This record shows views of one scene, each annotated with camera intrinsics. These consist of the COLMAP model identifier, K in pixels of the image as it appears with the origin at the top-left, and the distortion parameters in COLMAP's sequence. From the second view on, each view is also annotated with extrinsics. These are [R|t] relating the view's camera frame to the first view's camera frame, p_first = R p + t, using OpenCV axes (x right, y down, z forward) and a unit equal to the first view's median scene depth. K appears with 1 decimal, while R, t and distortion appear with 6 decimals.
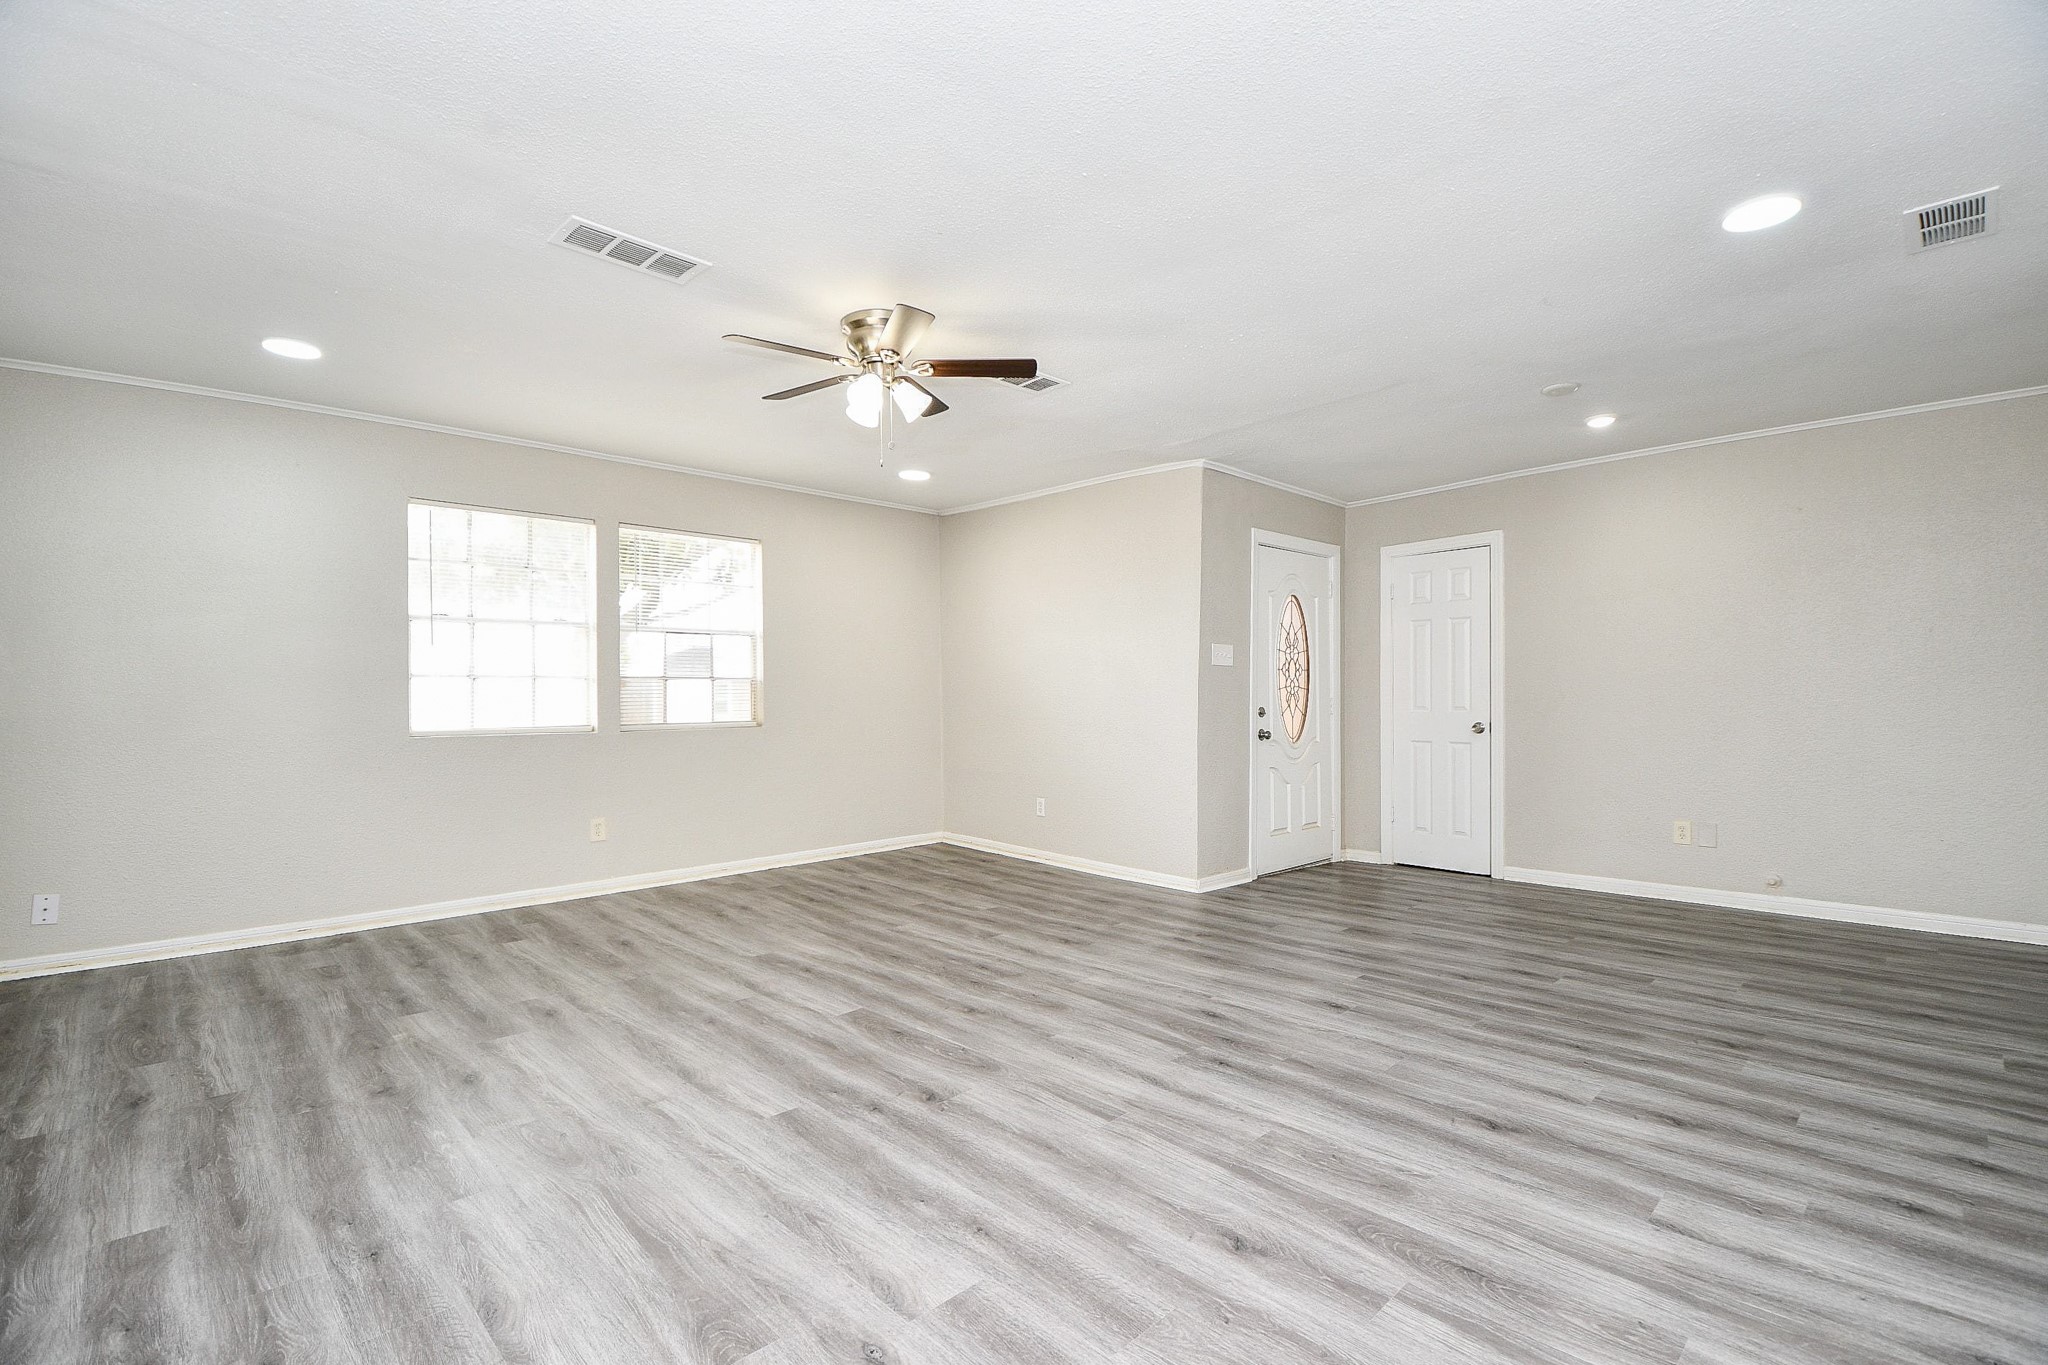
lens RADIAL K [[932.9, 0, 1031.5], [0, 932.9, 680.2], [0, 0, 1]] dist [0.000596, -0.022088]
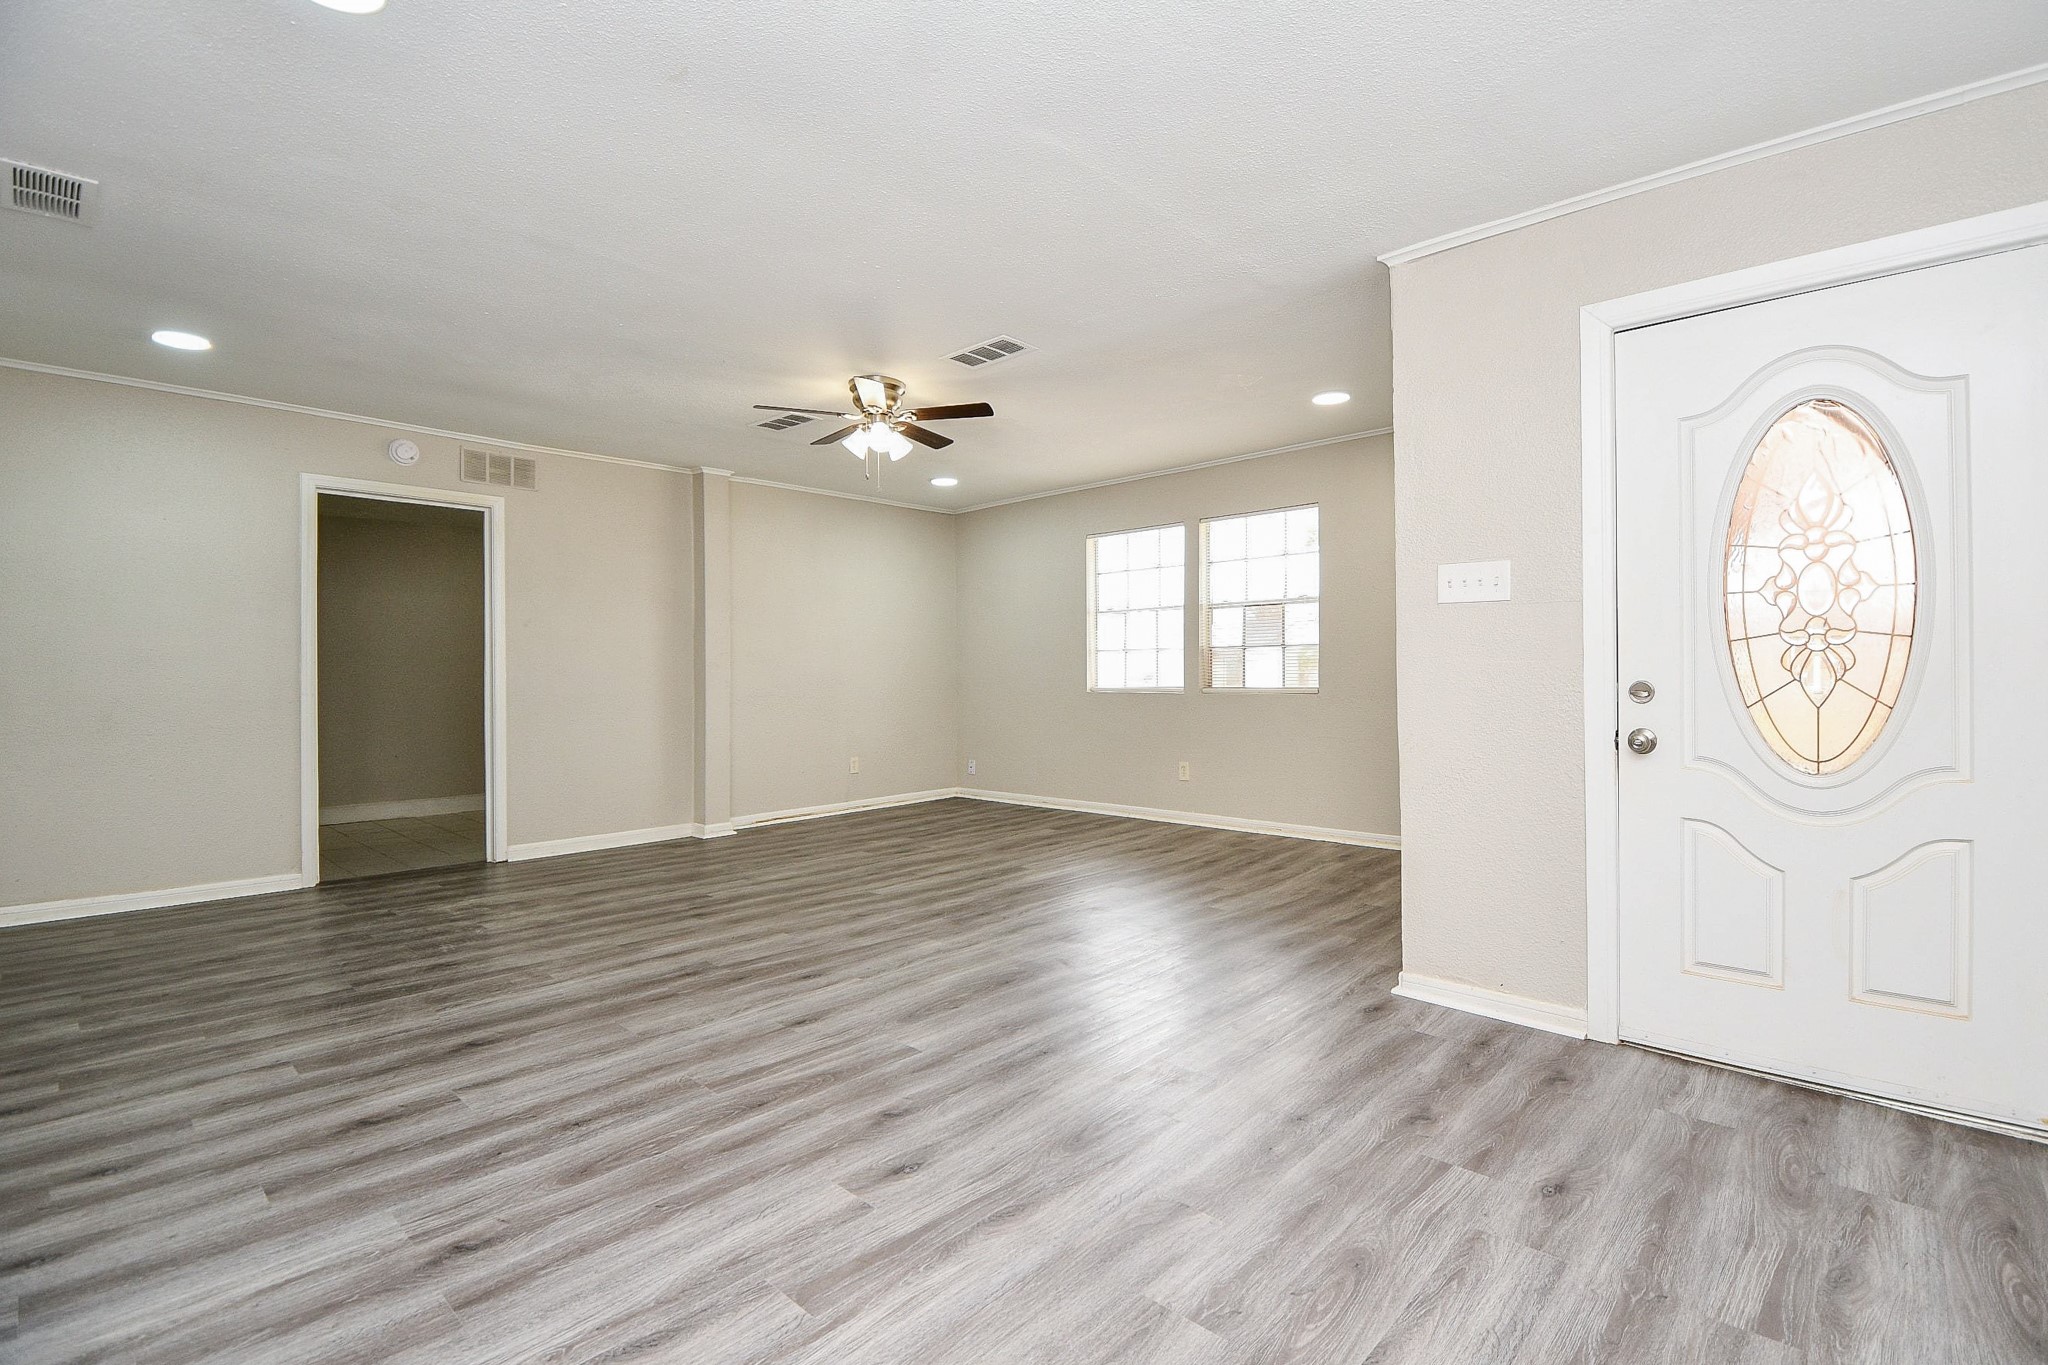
lens RADIAL K [[1057.1, 0, 1189.2], [0, 1057.1, 674.5], [0, 0, 1]] dist [0.002424, -0.019026]
pose [[0.062729, 0.007381, -0.998003, 1.273712], [0.027872, 0.999570, 0.009144, 0.025576], [0.997641, -0.028390, 0.062496, 1.252515]]
